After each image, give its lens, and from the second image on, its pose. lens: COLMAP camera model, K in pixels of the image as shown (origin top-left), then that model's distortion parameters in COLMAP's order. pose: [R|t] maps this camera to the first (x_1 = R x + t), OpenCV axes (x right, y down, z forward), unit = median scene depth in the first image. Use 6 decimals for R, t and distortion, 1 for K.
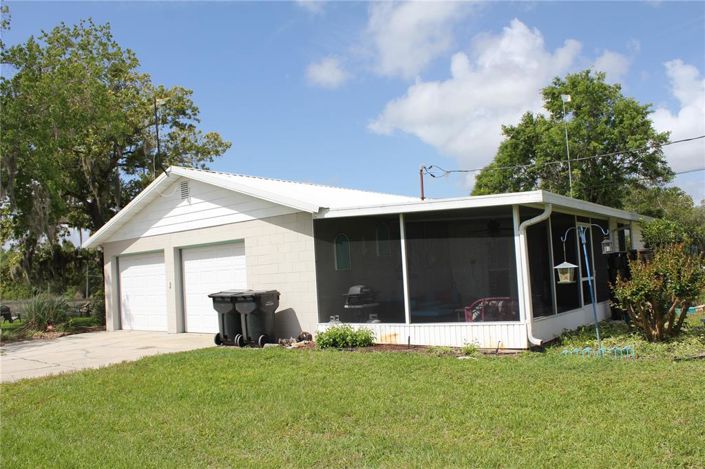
lens RADIAL K [[590.0, 0, 352.5], [0, 590.0, 234.5], [0, 0, 1]] dist [-0.092536, 0.002886]
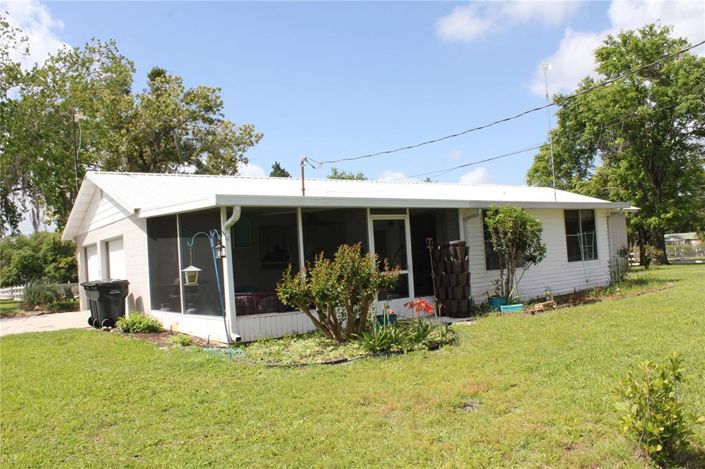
lens RADIAL K [[590.0, 0, 352.5], [0, 590.0, 234.5], [0, 0, 1]] dist [-0.092536, 0.002886]
pose [[0.961328, -0.017647, -0.274839, 0.489430], [0.030026, 0.998712, 0.040900, -0.022510], [0.273763, -0.047570, 0.960620, 0.030125]]
